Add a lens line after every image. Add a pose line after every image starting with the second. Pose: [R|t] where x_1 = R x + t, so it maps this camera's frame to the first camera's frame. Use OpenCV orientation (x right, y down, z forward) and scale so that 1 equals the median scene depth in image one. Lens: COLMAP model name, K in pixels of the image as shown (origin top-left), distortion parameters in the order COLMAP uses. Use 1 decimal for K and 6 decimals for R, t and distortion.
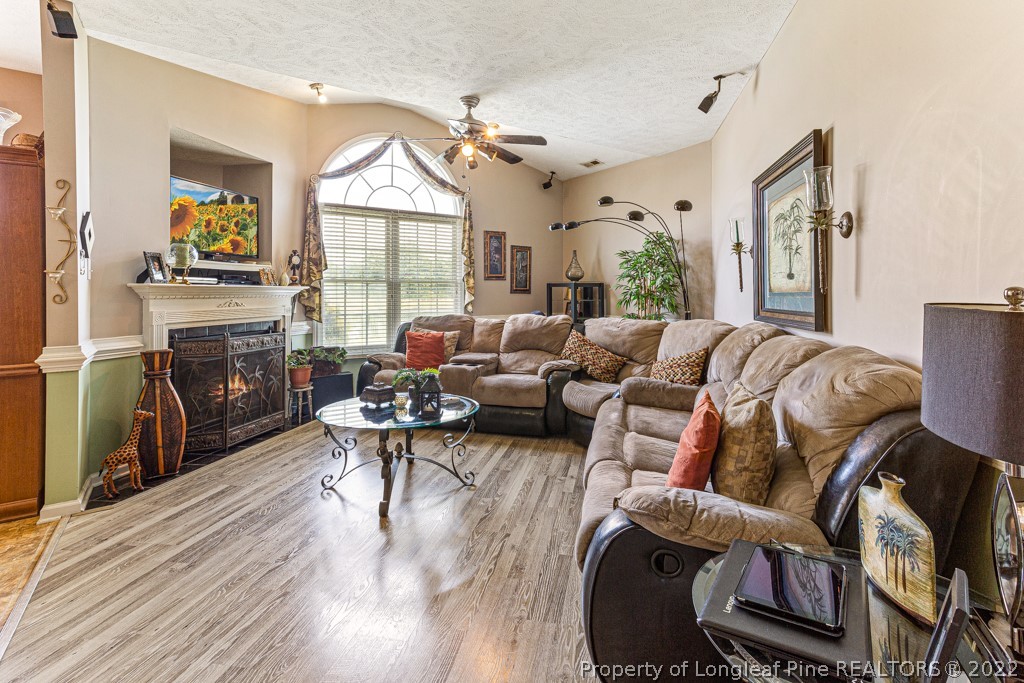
lens RADIAL K [[511.7, 0, 518.6], [0, 511.7, 287.1], [0, 0, 1]] dist [0.021830, 0.000616]
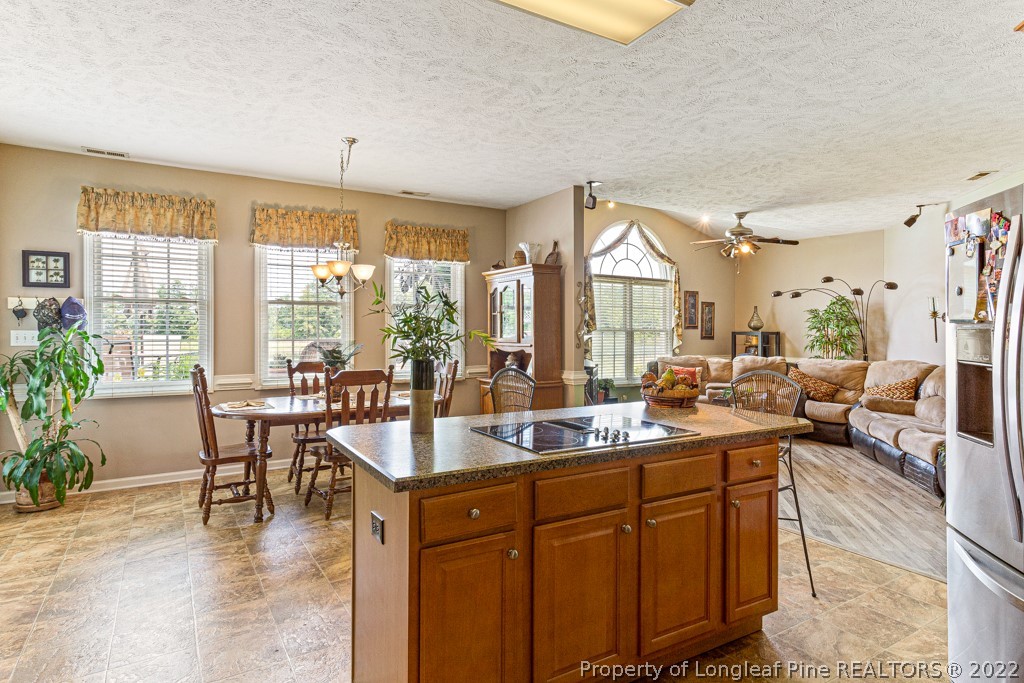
lens RADIAL K [[568.3, 0, 510.7], [0, 568.3, 330.2], [0, 0, 1]] dist [0.003413, 0.001023]
pose [[0.999445, 0.005254, -0.032903, -0.550256], [-0.004974, 0.999951, 0.008584, -0.025399], [0.032947, -0.008416, 0.999422, -0.535695]]
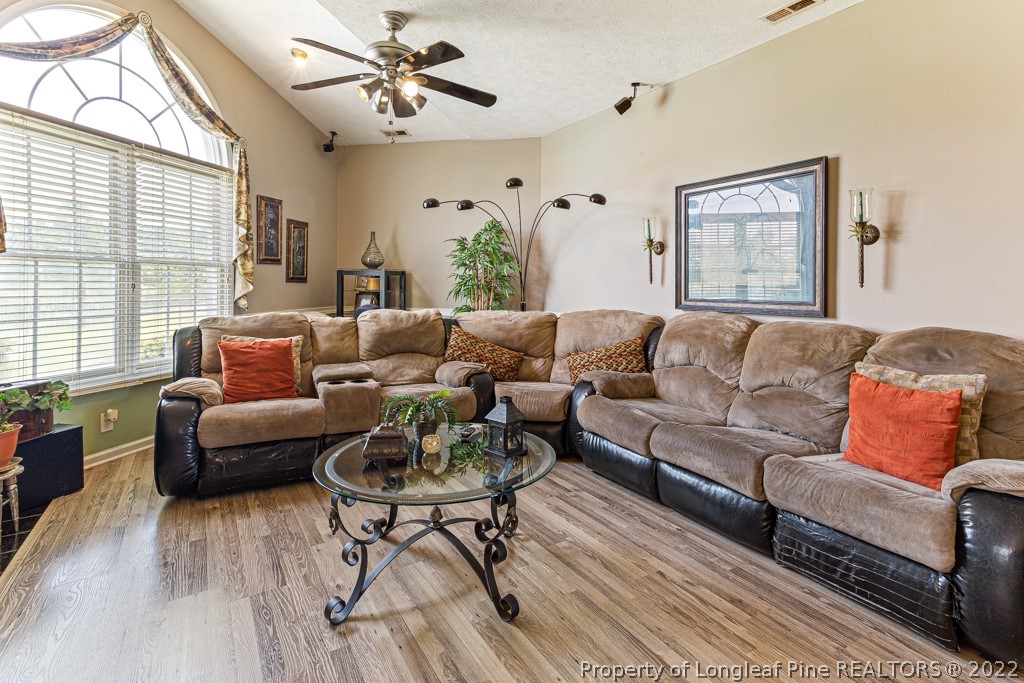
lens RADIAL K [[511.7, 0, 518.6], [0, 511.7, 287.1], [0, 0, 1]] dist [0.021830, 0.000616]
pose [[0.720783, 0.000369, 0.693161, -0.365783], [-0.016113, 0.999739, 0.016222, 0.001997], [-0.692974, -0.022861, 0.720600, 0.266124]]
